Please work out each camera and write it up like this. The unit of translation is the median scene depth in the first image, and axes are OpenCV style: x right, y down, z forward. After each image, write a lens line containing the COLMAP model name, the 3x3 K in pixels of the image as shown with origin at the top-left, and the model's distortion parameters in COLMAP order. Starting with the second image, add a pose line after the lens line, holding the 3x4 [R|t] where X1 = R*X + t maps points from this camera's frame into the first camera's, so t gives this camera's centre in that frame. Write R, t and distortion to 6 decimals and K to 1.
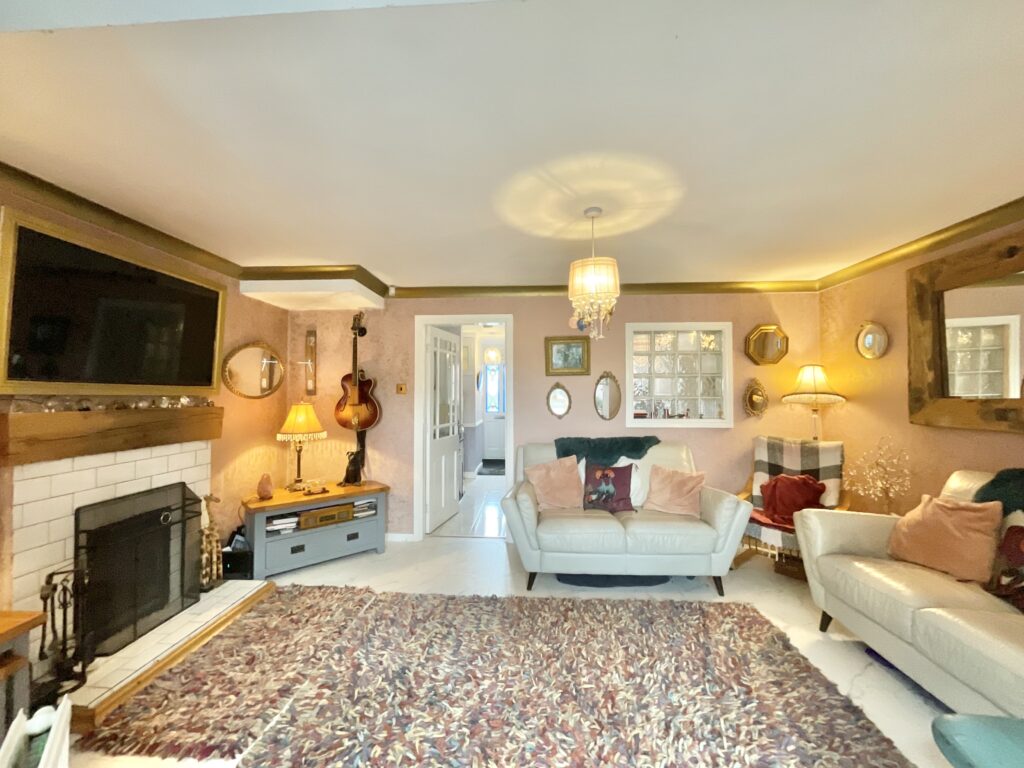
lens RADIAL K [[415.0, 0, 511.3], [0, 415.0, 385.4], [0, 0, 1]] dist [-0.001875, -0.000177]
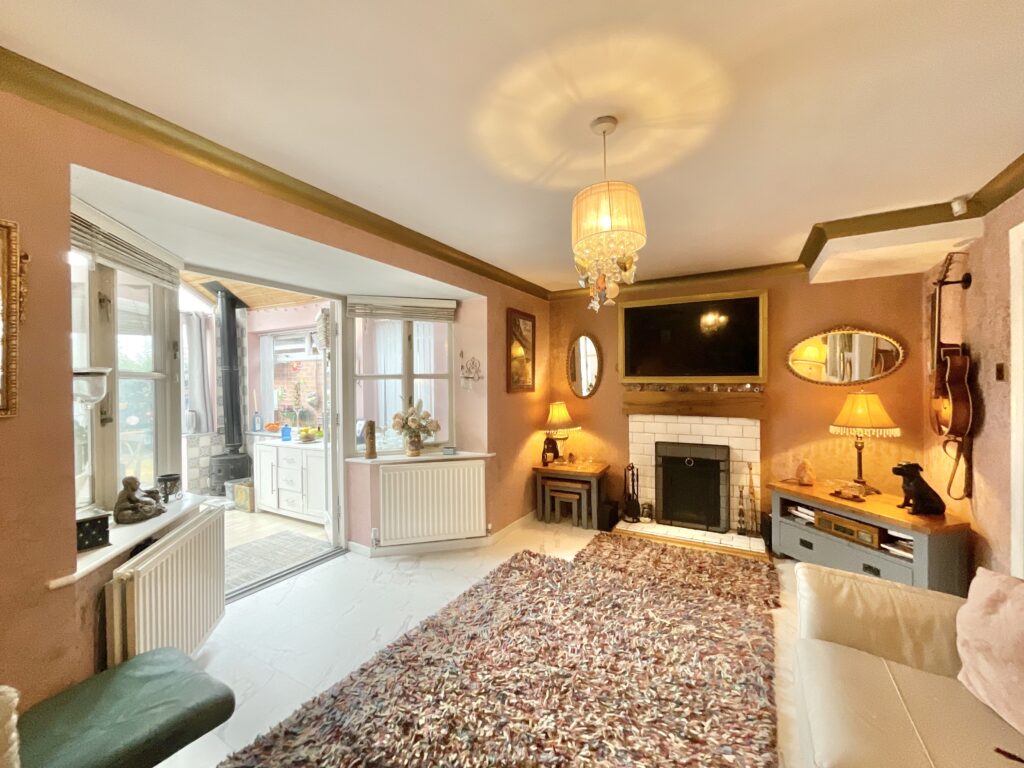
lens RADIAL K [[415.0, 0, 511.3], [0, 415.0, 385.4], [0, 0, 1]] dist [-0.001875, -0.000177]
pose [[-0.451510, 0.015452, -0.892132, 0.811299], [0.030451, 0.999534, 0.001901, 0.008826], [0.891746, -0.026308, -0.451771, 1.060715]]
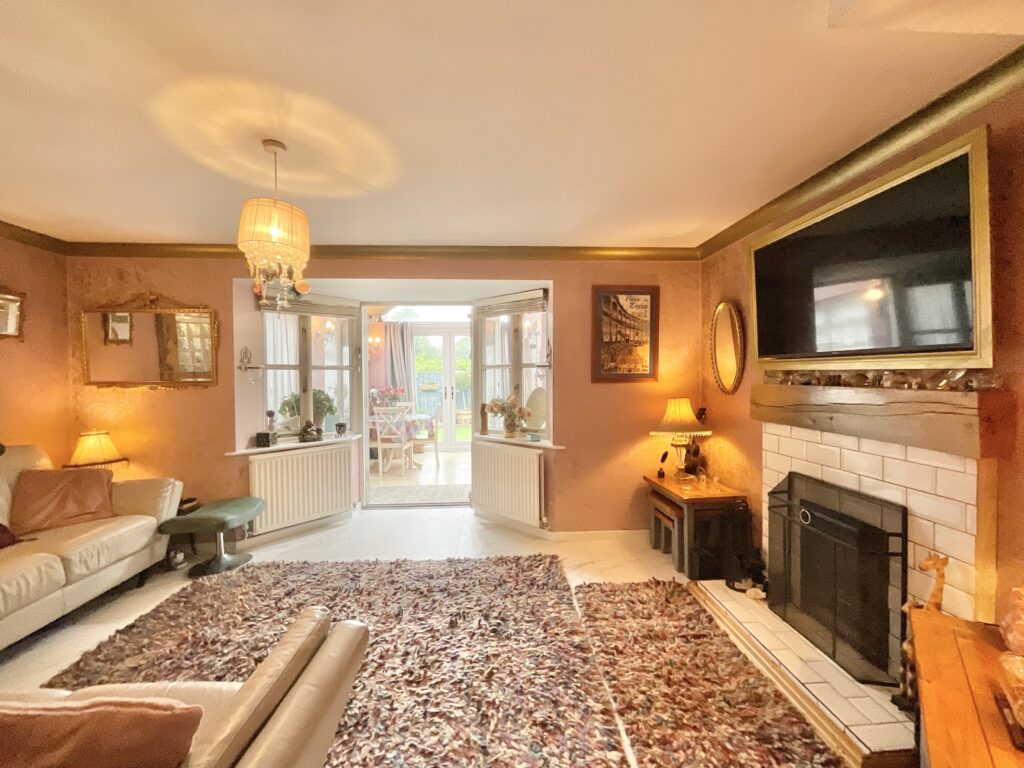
lens RADIAL K [[415.0, 0, 511.3], [0, 415.0, 385.4], [0, 0, 1]] dist [-0.001875, -0.000177]
pose [[-0.994201, 0.014900, -0.106498, -0.149721], [0.014892, 0.999889, 0.000872, 0.043974], [0.106499, -0.000719, -0.994313, 1.680693]]
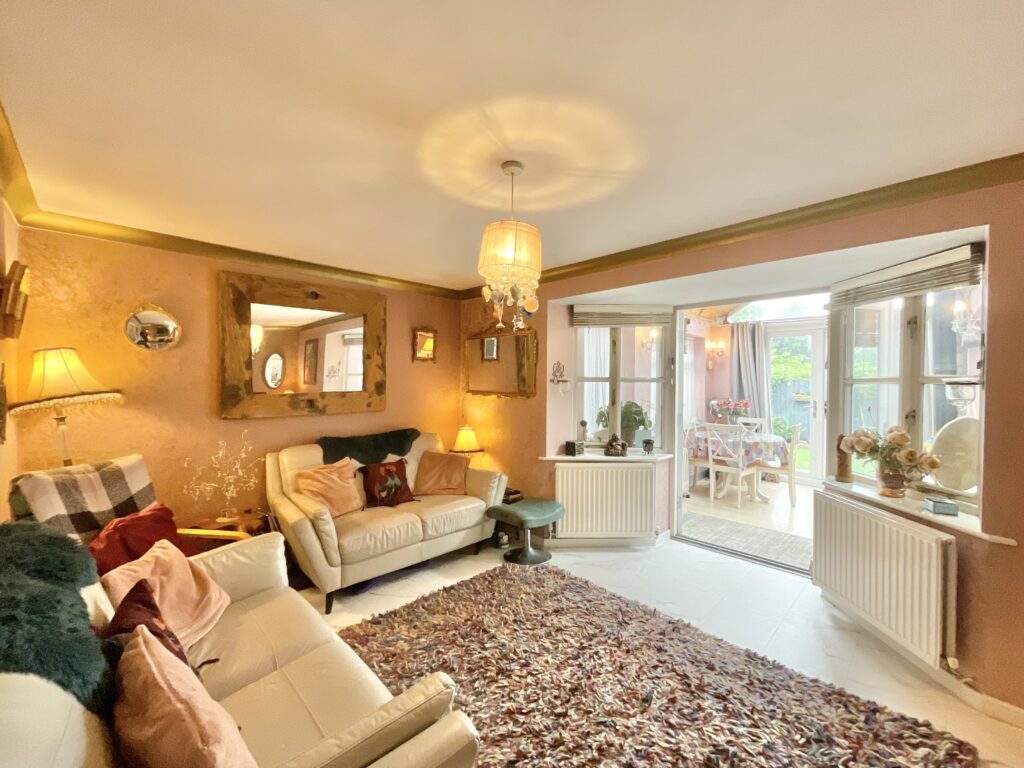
lens RADIAL K [[415.0, 0, 511.3], [0, 415.0, 385.4], [0, 0, 1]] dist [-0.001875, -0.000177]
pose [[-0.737308, -0.006386, 0.675526, -0.308286], [-0.015641, 0.999849, -0.007620, 0.004143], [-0.675375, -0.016184, -0.737297, 1.440596]]
